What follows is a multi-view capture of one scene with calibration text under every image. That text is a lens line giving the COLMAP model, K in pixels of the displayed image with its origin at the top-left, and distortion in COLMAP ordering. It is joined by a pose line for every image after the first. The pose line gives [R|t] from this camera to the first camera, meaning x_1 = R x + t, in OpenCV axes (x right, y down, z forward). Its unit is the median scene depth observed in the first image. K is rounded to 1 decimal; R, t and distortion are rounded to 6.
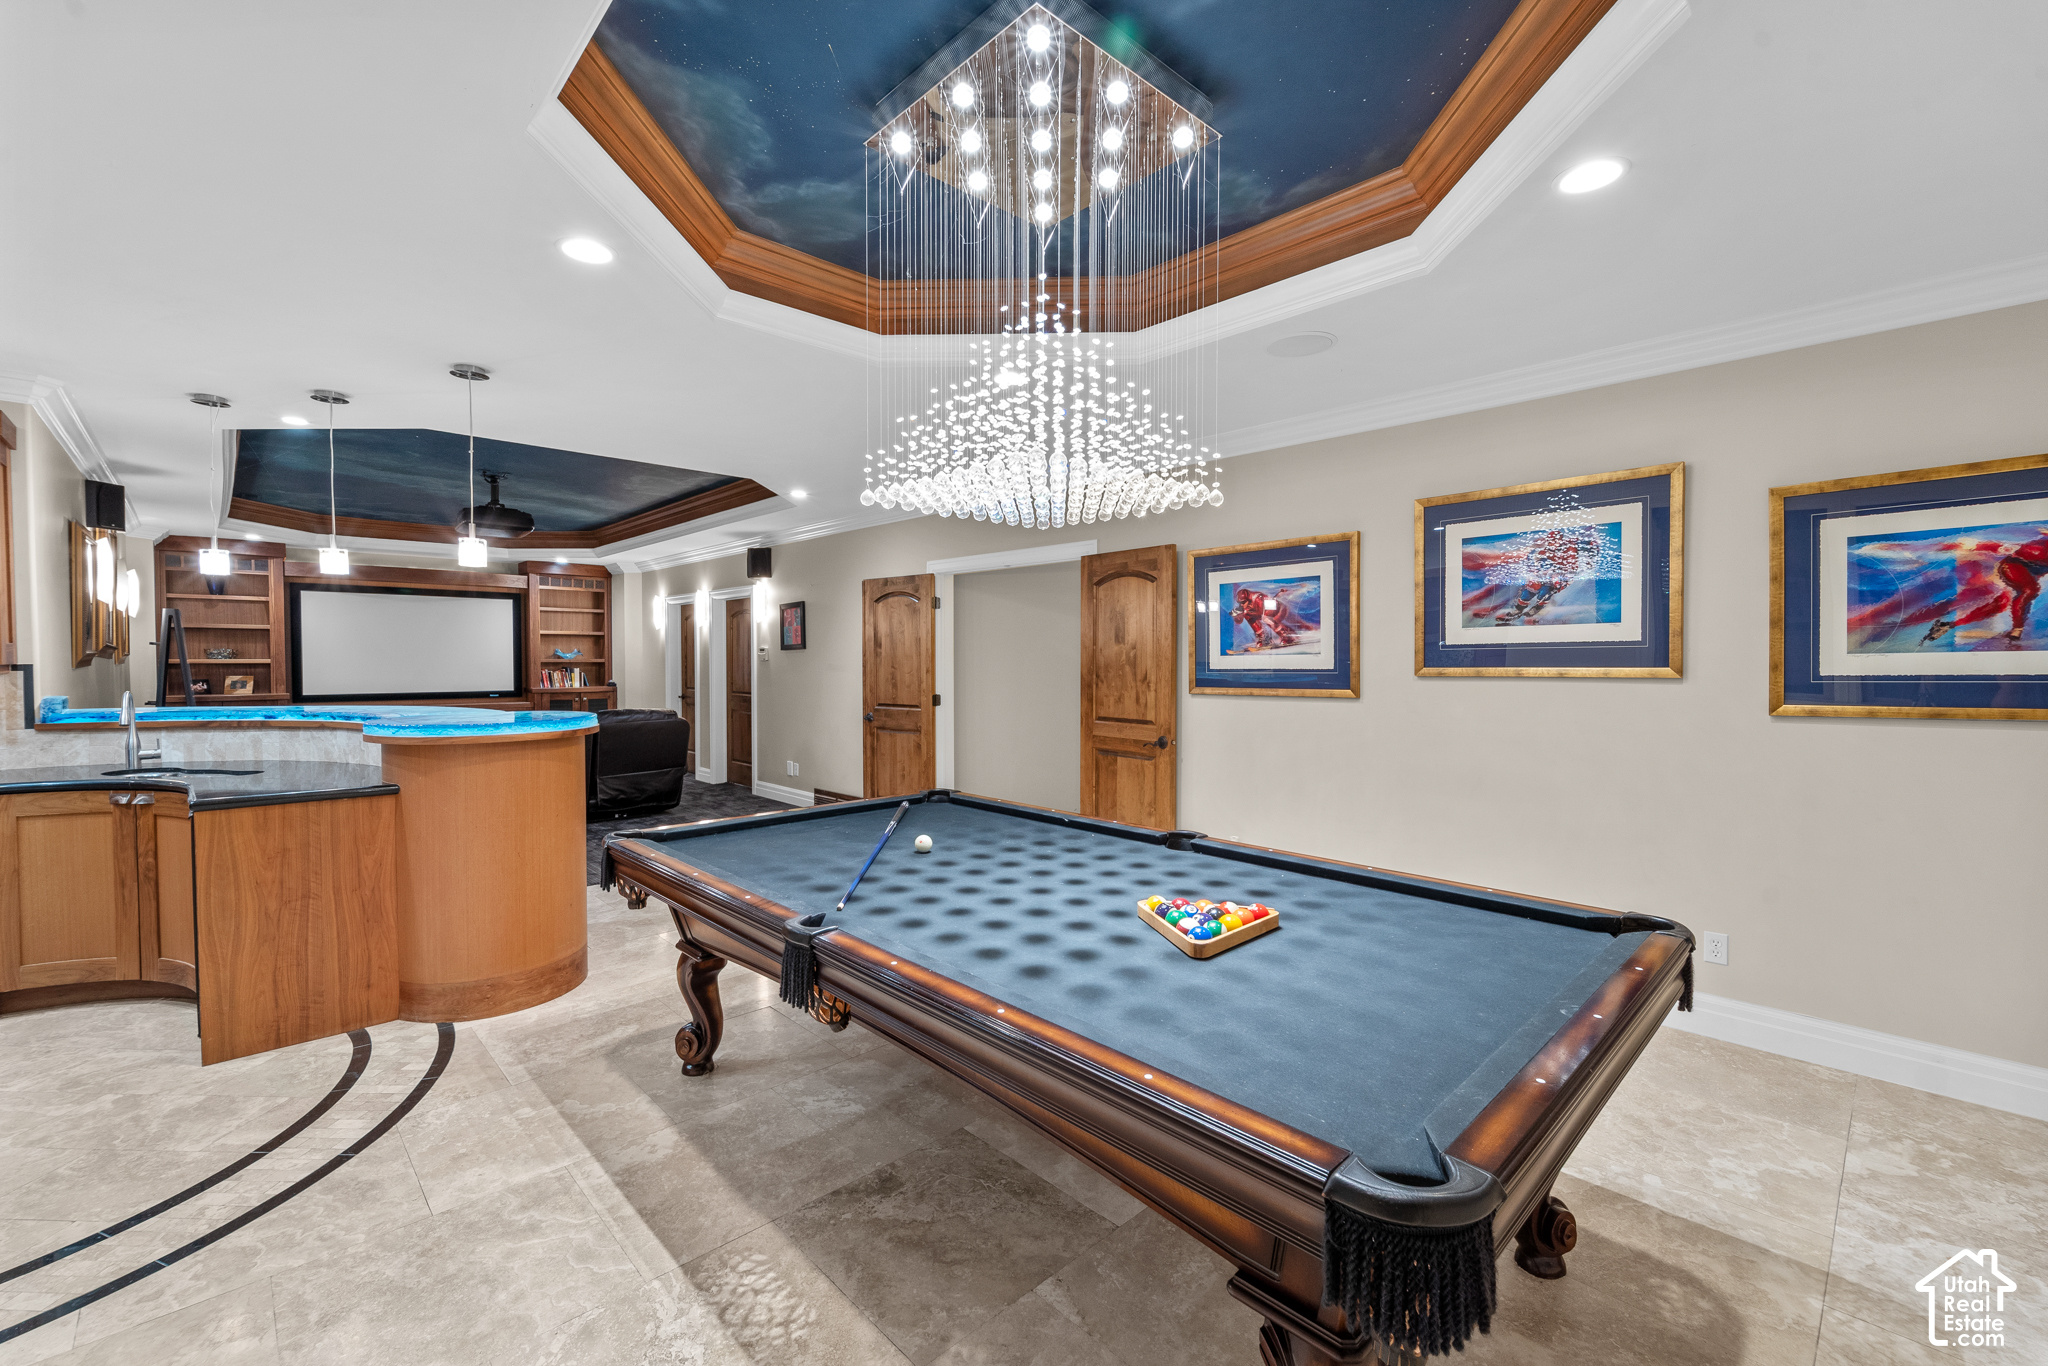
lens RADIAL K [[859.8, 0, 1023.9], [0, 859.8, 678.8], [0, 0, 1]] dist [0.007156, -0.002288]
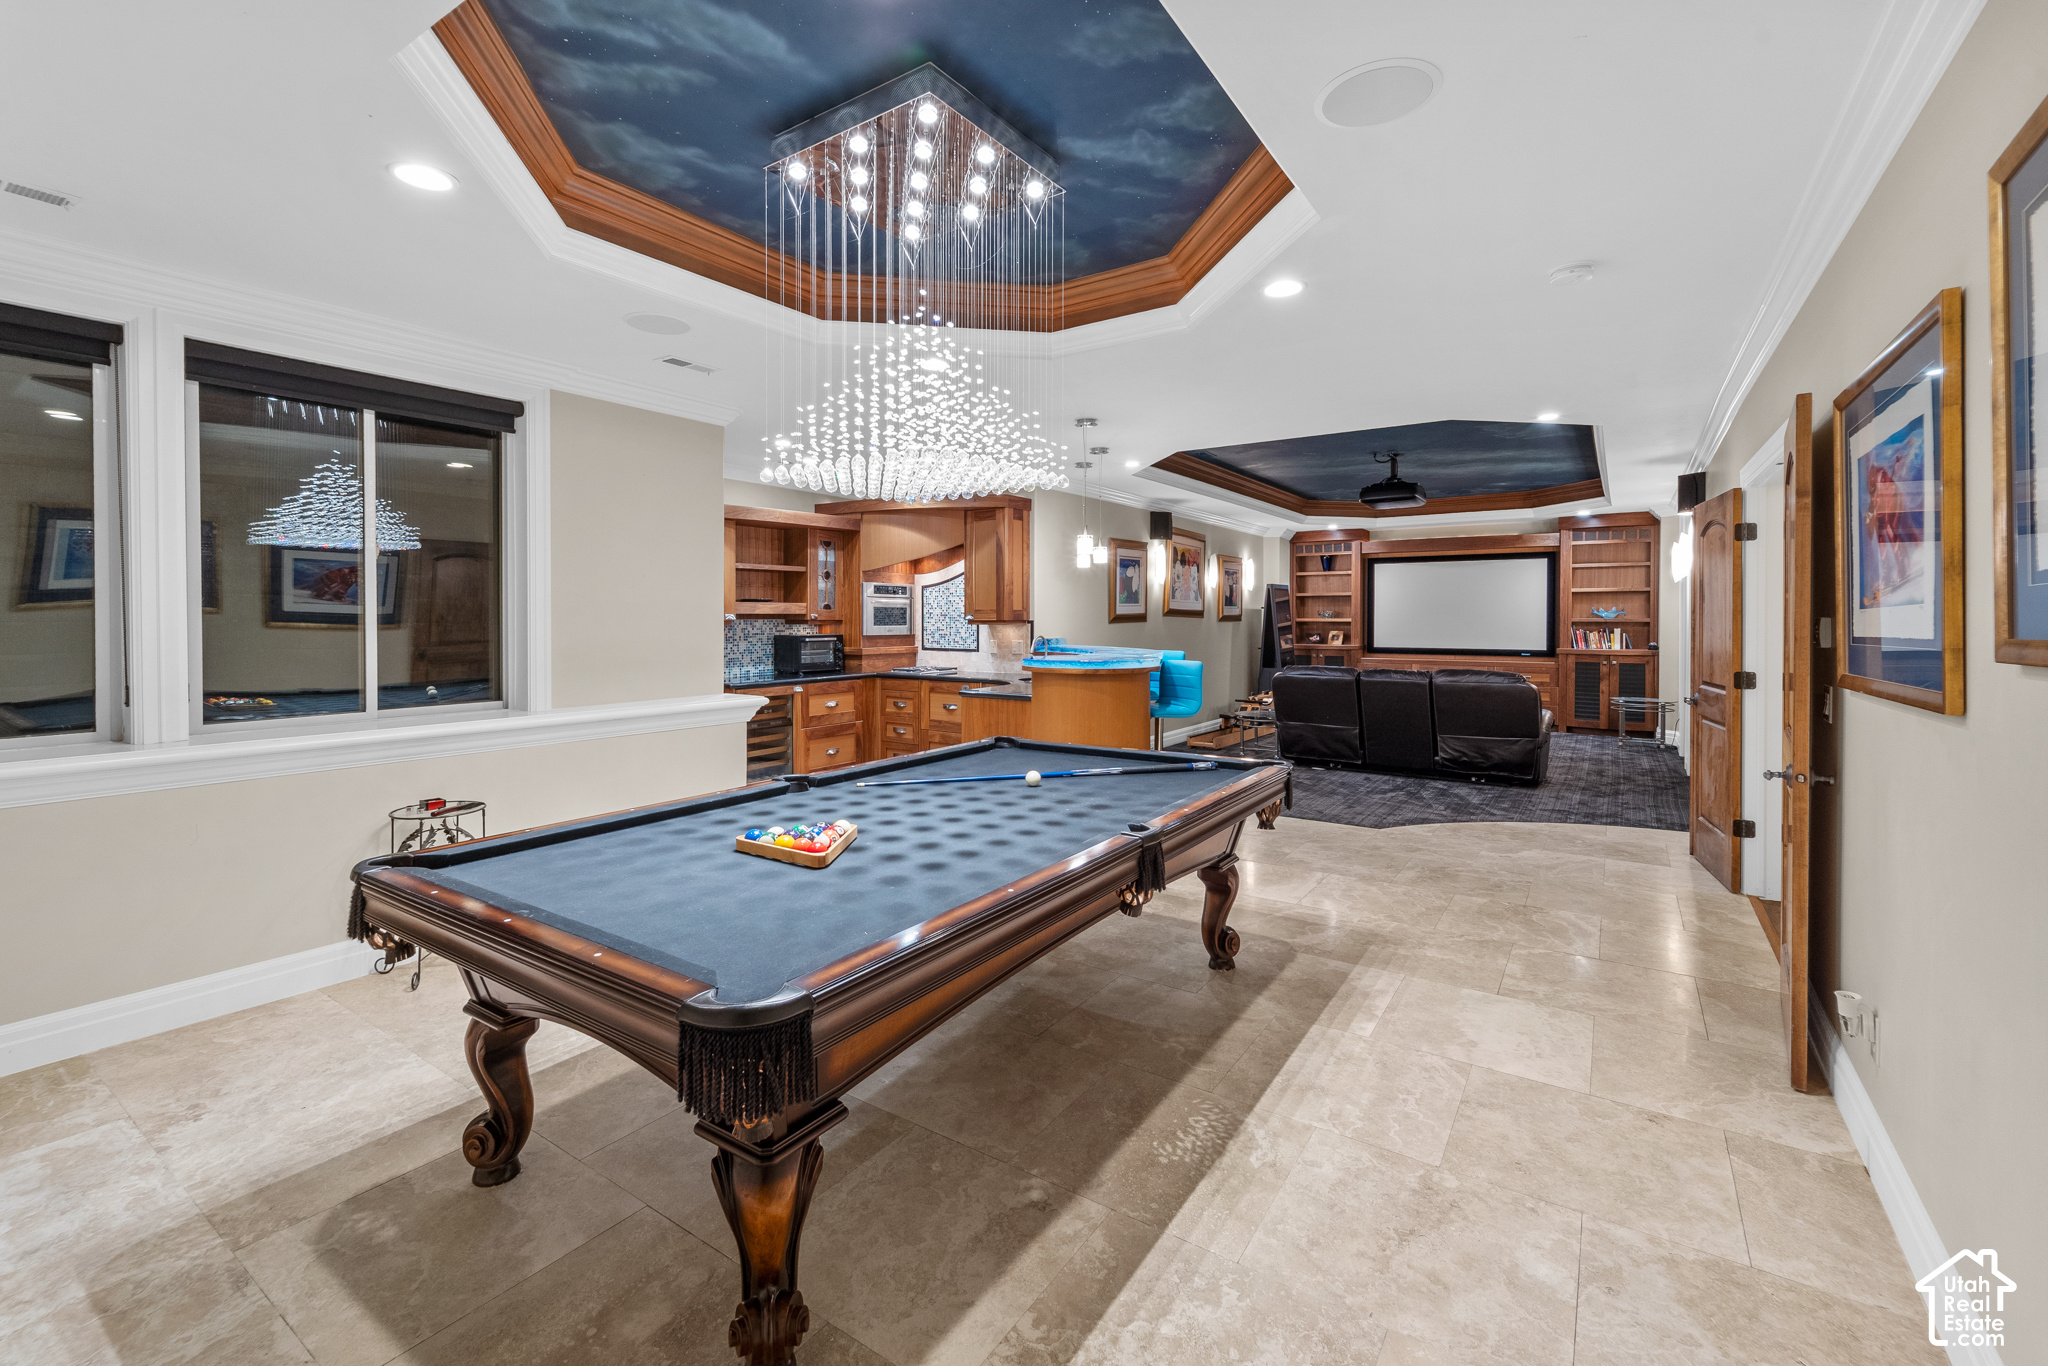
lens RADIAL K [[859.8, 0, 1013.9], [0, 859.8, 624.9], [0, 0, 1]] dist [0.007156, -0.002288]
pose [[0.205619, 0.007978, -0.978600, 0.300142], [-0.023617, 0.999716, 0.003188, -0.004896], [0.978347, 0.022456, 0.205749, 0.233021]]
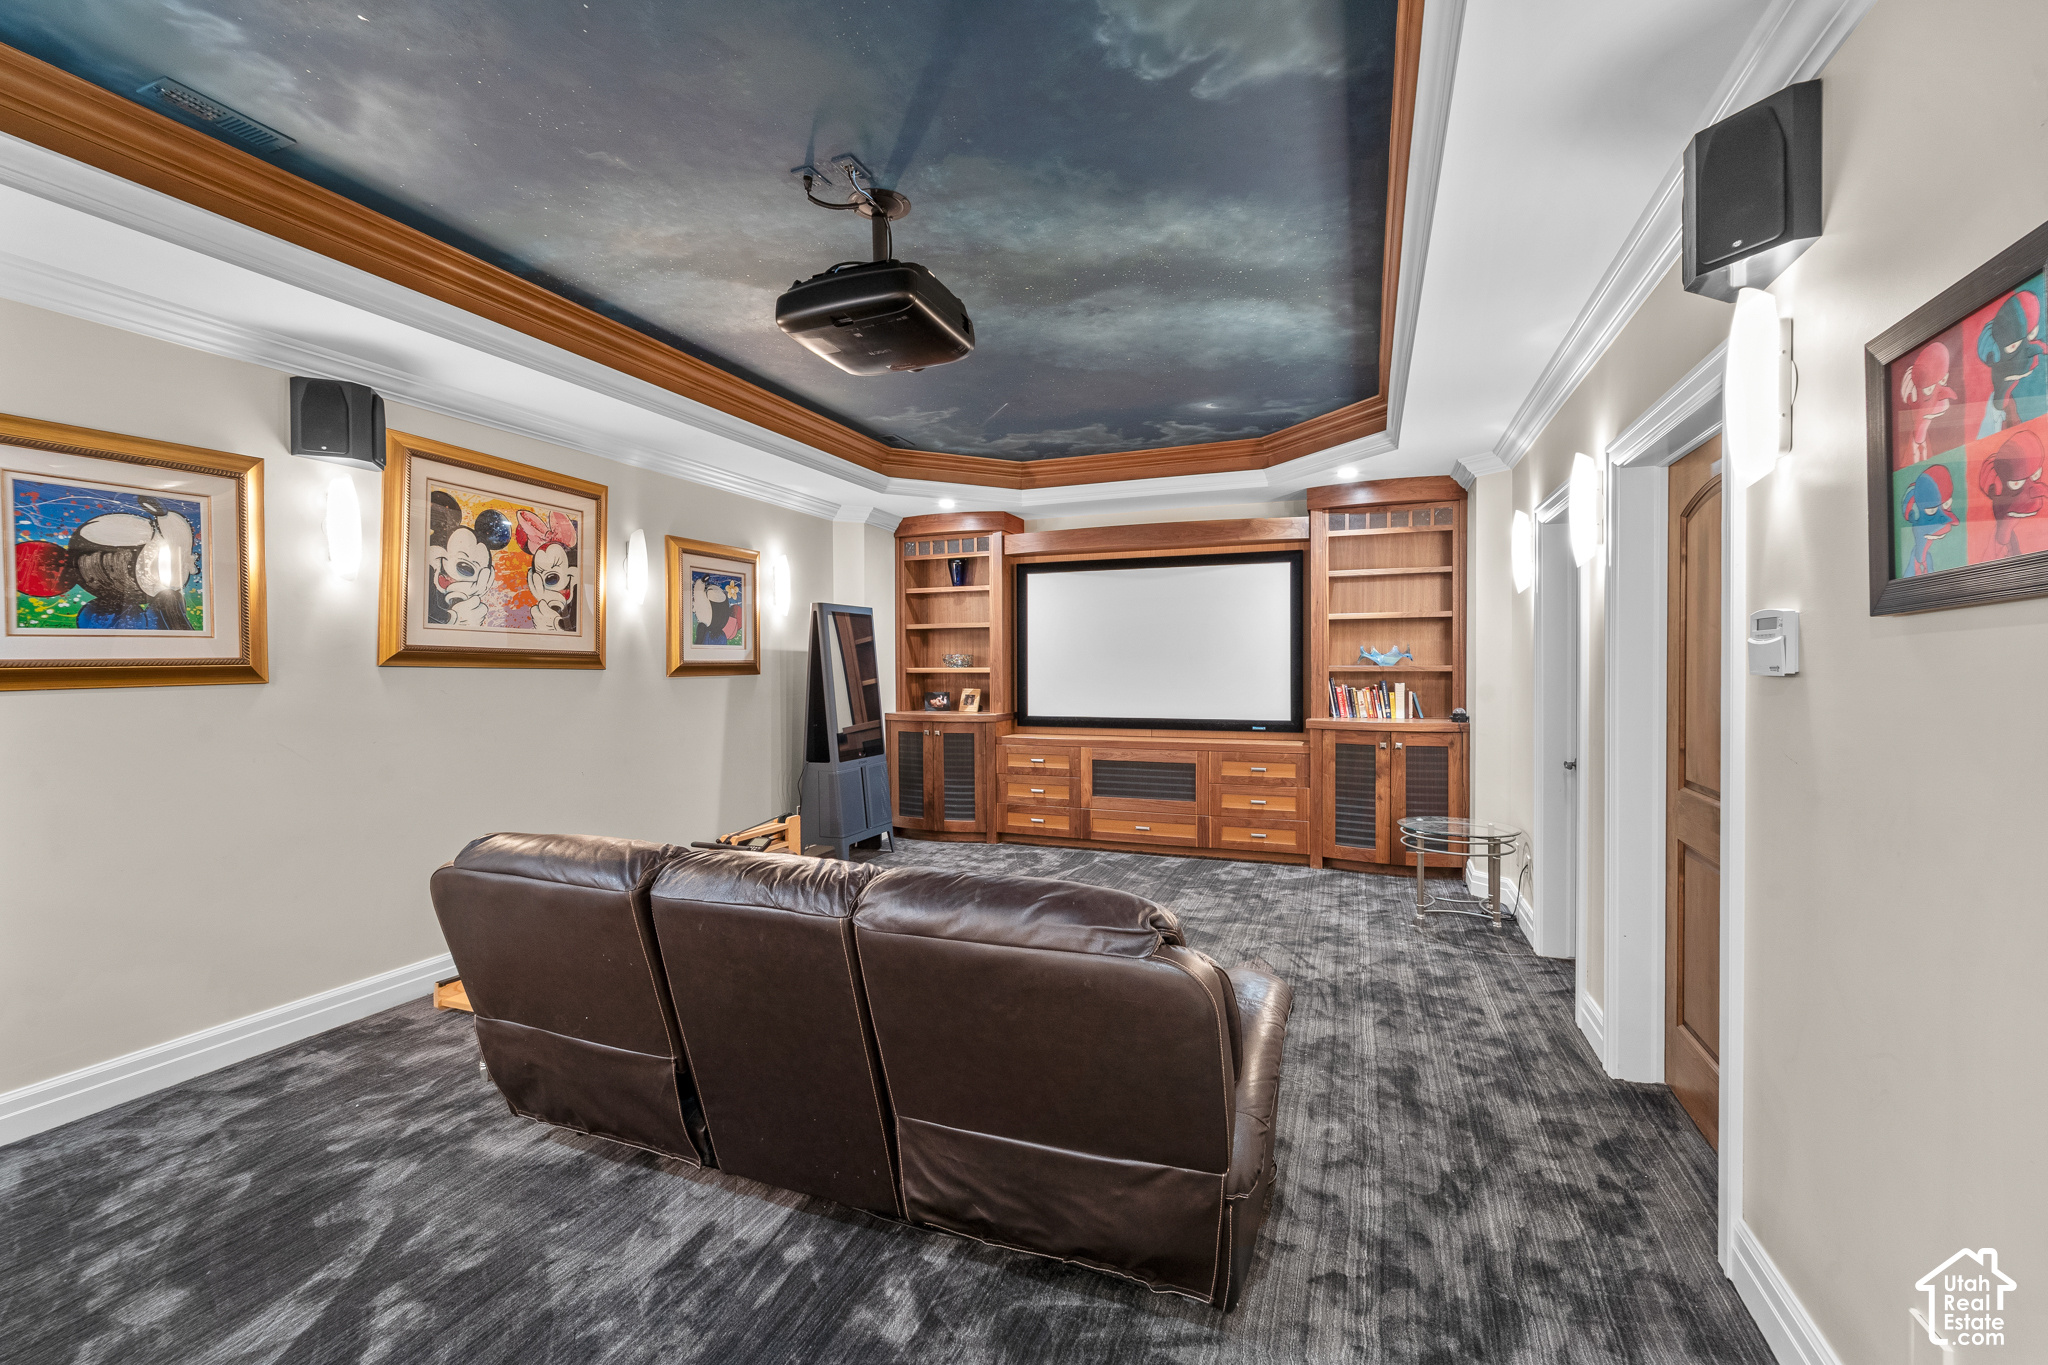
lens RADIAL K [[859.8, 0, 1021.0], [0, 859.8, 673.2], [0, 0, 1]] dist [0.007156, -0.002288]
pose [[0.429780, 0.007569, -0.902902, -0.183122], [-0.017183, 0.999852, 0.000202, -0.018005], [0.902770, 0.015428, 0.429846, 0.705693]]
